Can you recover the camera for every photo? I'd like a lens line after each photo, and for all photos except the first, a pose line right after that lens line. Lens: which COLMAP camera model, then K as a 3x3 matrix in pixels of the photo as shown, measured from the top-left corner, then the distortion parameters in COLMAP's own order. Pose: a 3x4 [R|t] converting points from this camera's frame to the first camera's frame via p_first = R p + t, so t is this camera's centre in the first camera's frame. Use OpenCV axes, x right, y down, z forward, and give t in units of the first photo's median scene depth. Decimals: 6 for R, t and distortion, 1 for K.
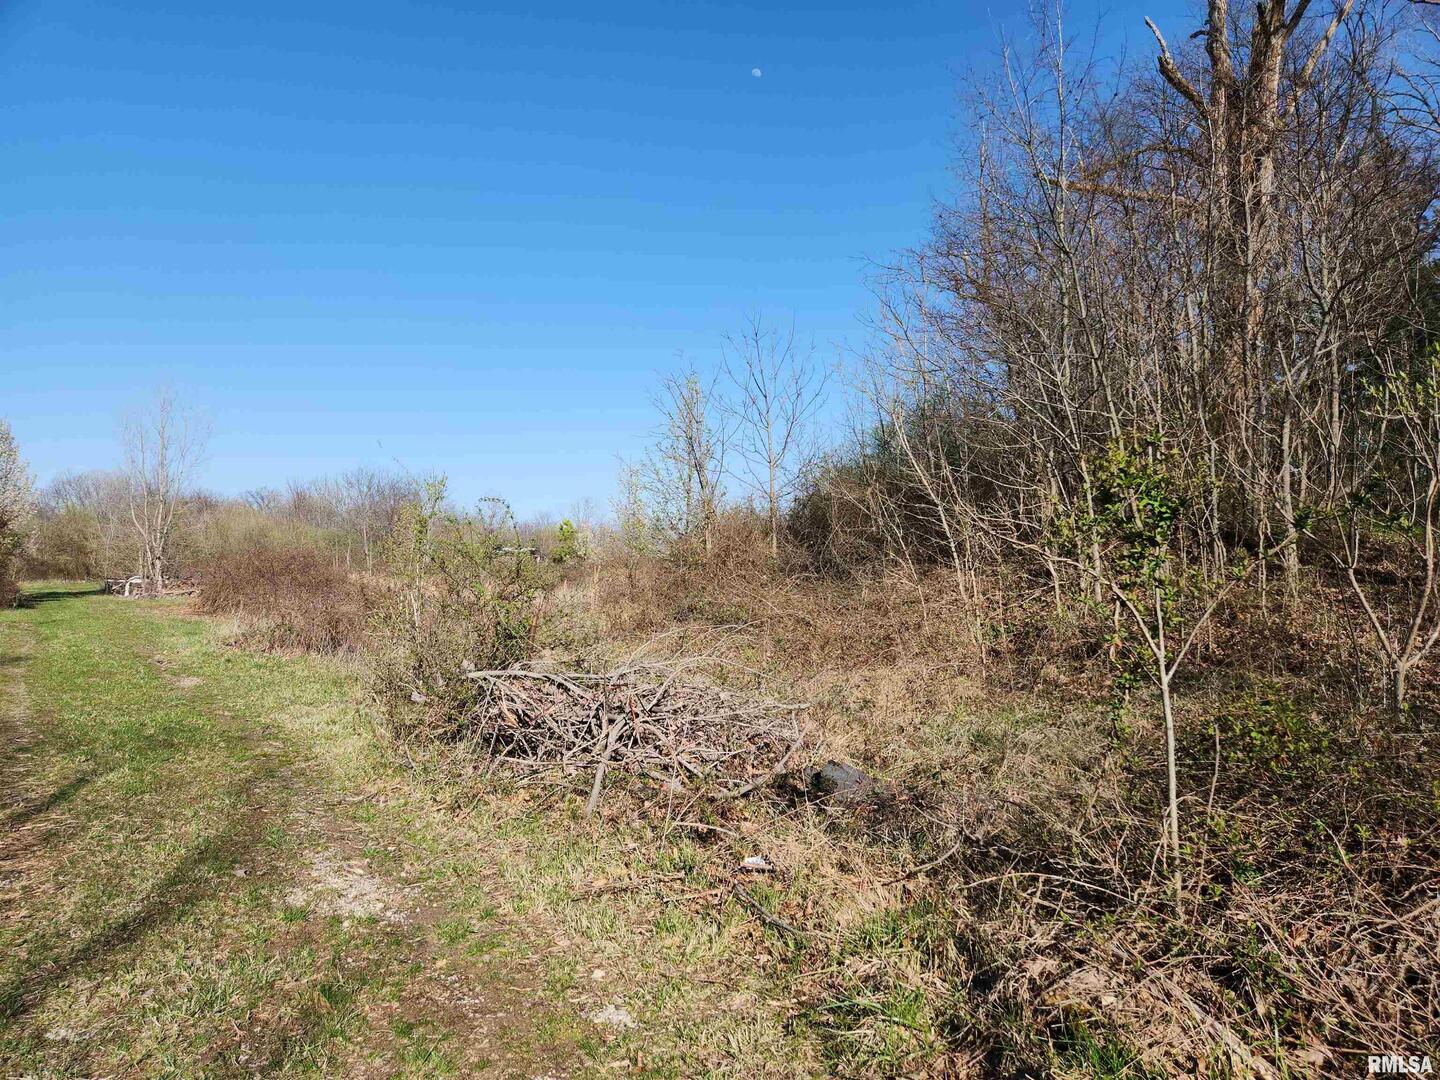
lens RADIAL K [[970.2, 0, 716.1], [0, 970.2, 541.3], [0, 0, 1]] dist [0.074975, -0.050908]
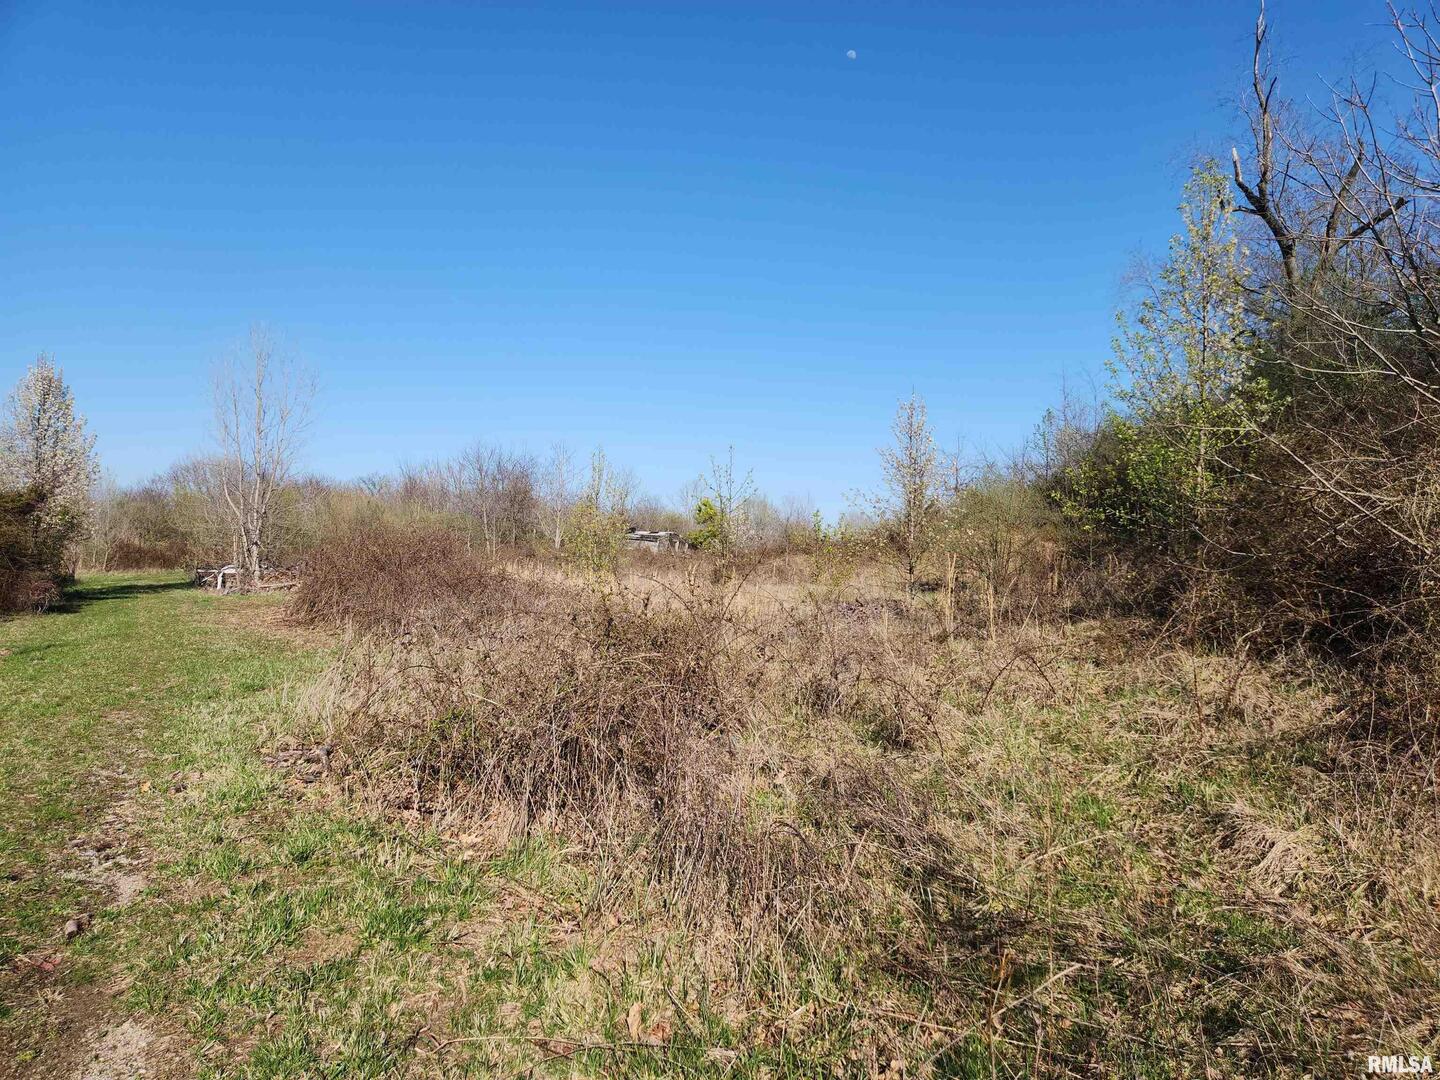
lens RADIAL K [[970.2, 0, 716.1], [0, 970.2, 541.3], [0, 0, 1]] dist [0.074975, -0.050908]
pose [[0.995458, -0.002018, -0.095184, -0.741458], [0.003306, 0.999905, 0.013373, 0.039252], [0.095148, -0.013627, 0.995370, 1.565396]]
